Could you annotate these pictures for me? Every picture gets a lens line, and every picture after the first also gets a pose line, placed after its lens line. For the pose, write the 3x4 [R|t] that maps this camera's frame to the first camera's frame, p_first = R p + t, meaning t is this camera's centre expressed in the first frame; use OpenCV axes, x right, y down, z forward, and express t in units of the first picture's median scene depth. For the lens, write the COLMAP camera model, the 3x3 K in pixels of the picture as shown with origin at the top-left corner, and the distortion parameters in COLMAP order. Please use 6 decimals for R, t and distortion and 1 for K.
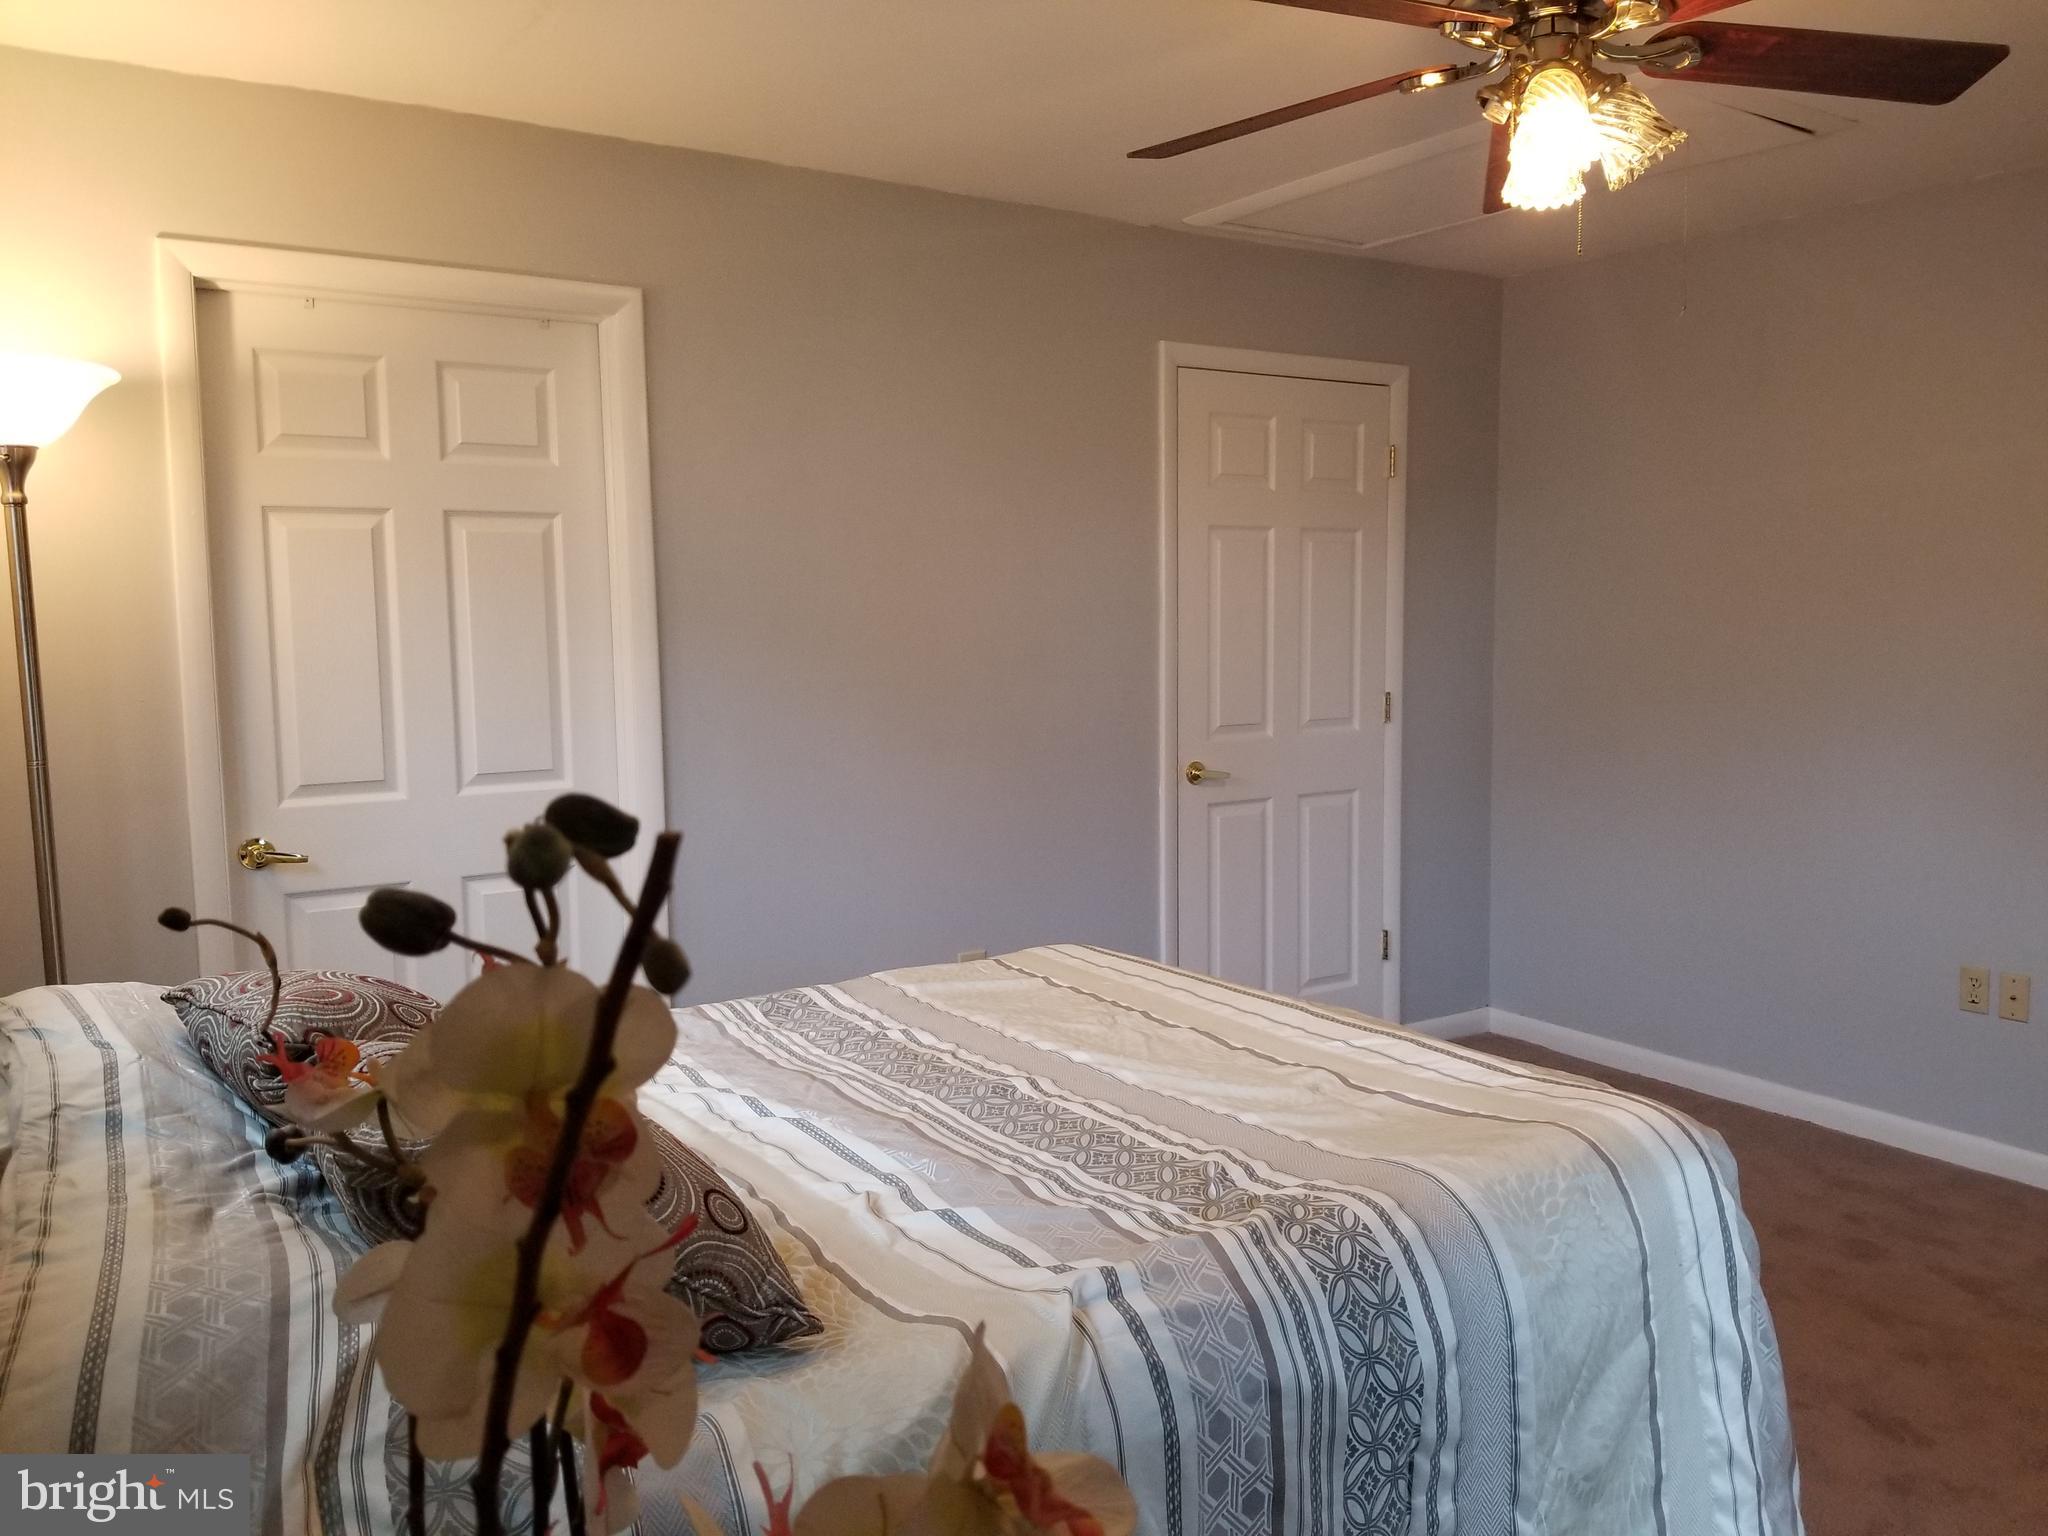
lens RADIAL K [[1665.7, 0, 1028.7], [0, 1665.7, 772.2], [0, 0, 1]] dist [0.031970, -0.067454]
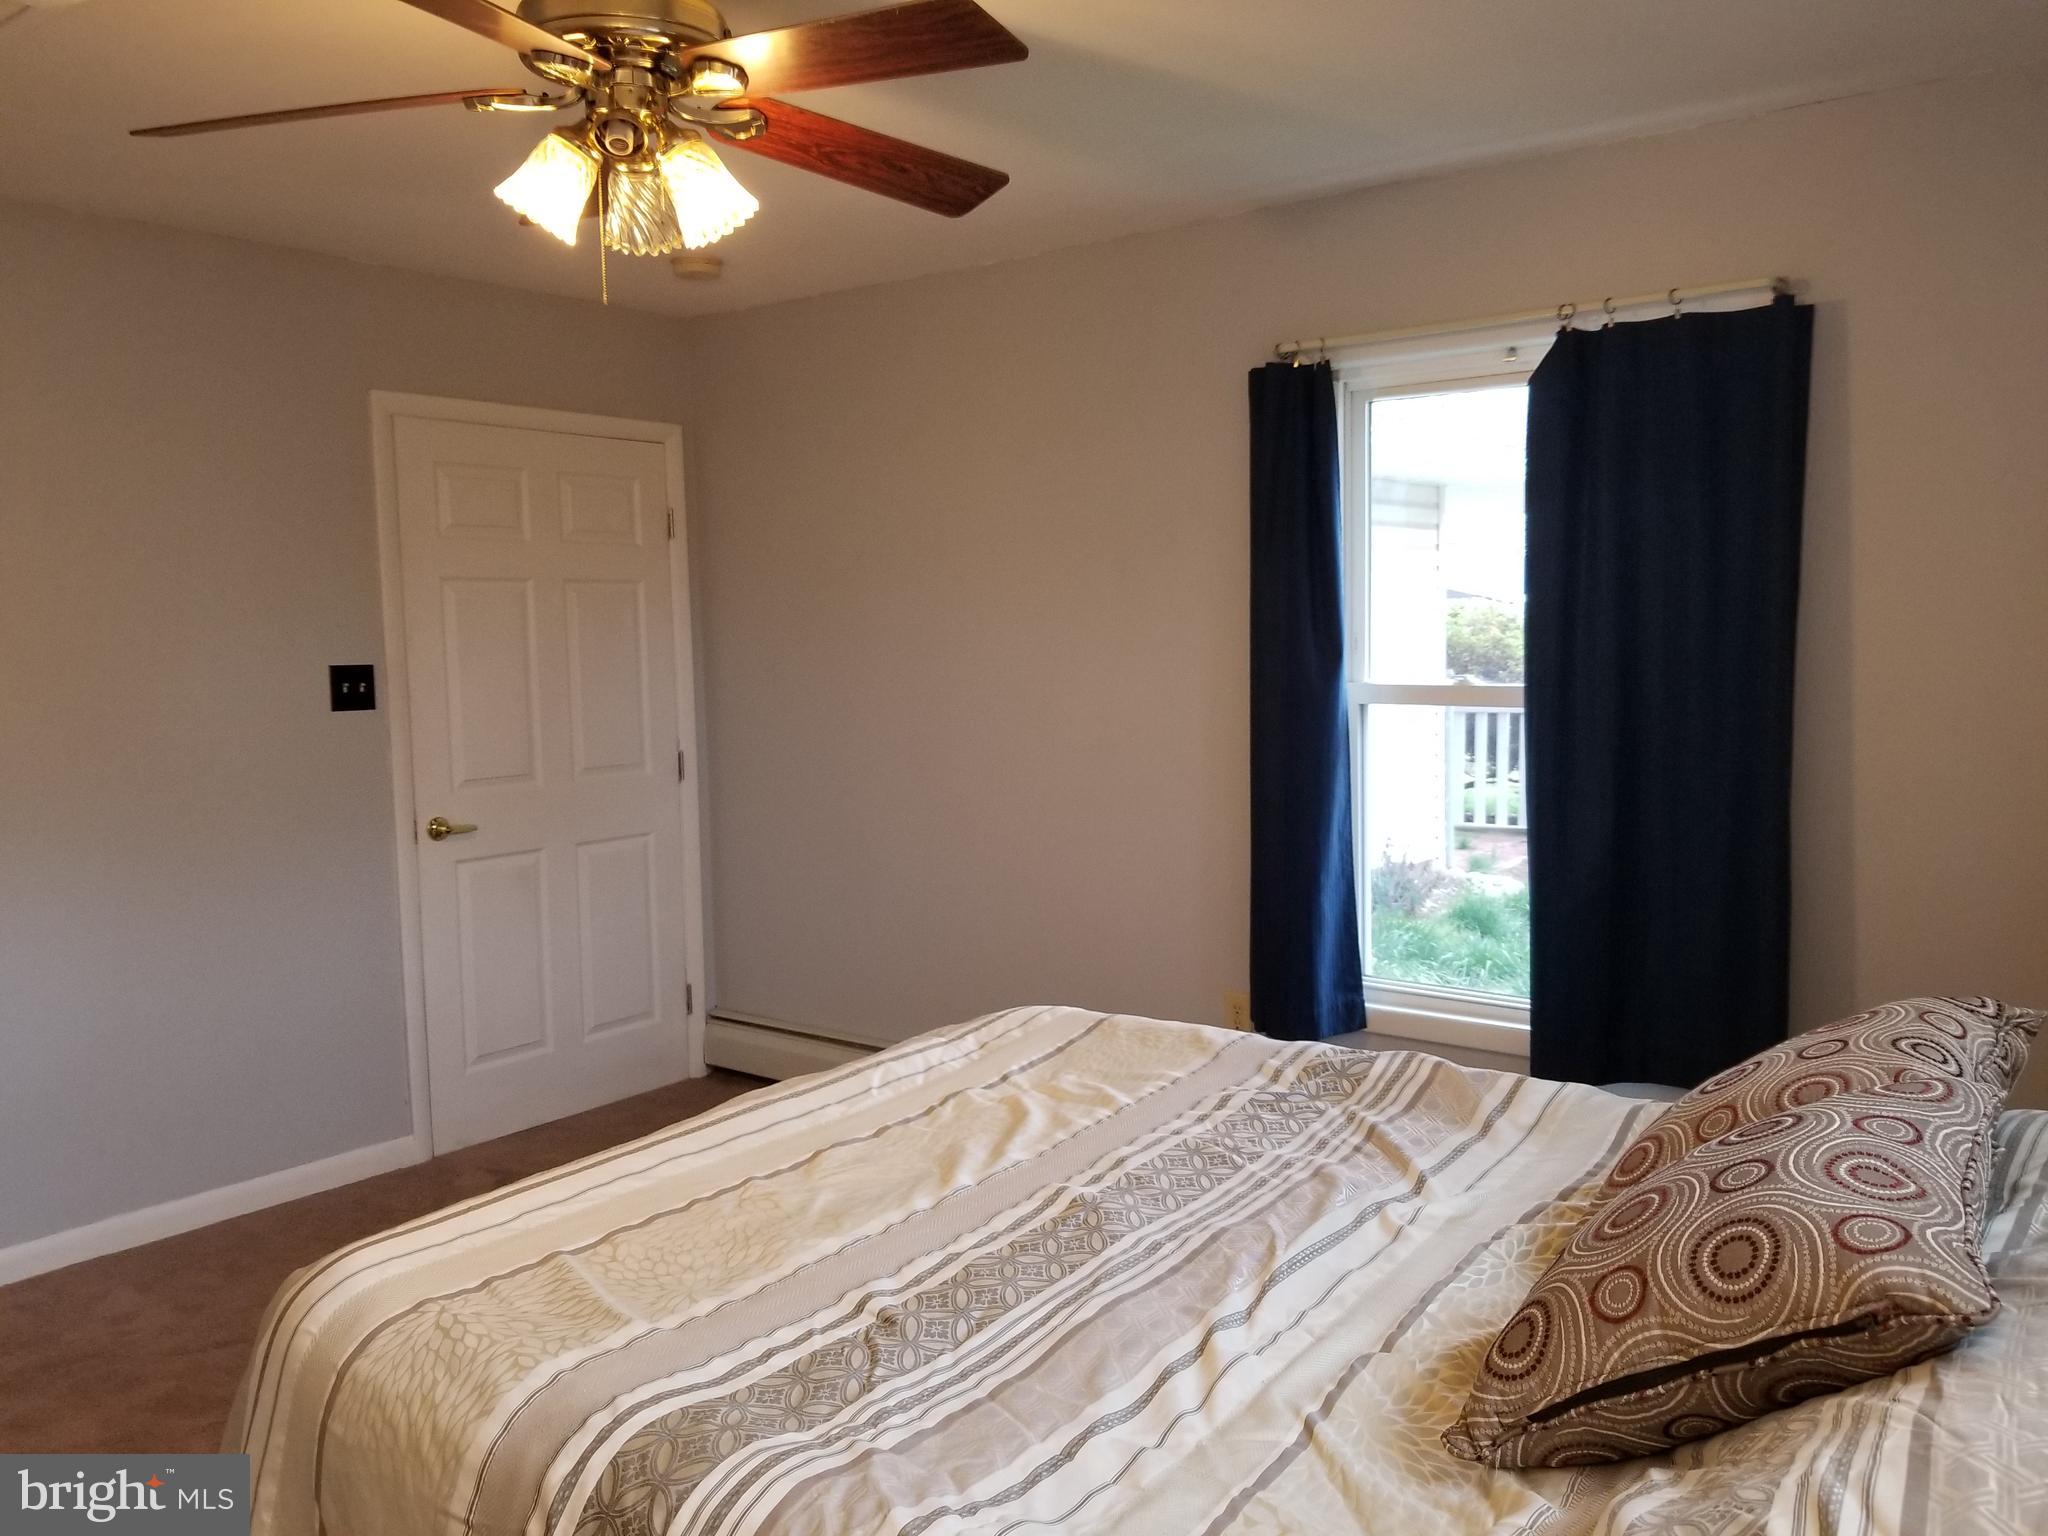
lens RADIAL K [[1665.7, 0, 1023.3], [0, 1665.7, 763.2], [0, 0, 1]] dist [0.031970, -0.067454]
pose [[-0.337073, -0.075882, 0.938416, -0.757326], [0.132576, 0.982989, 0.127107, -0.144514], [-0.932097, 0.167256, -0.321279, 1.186229]]
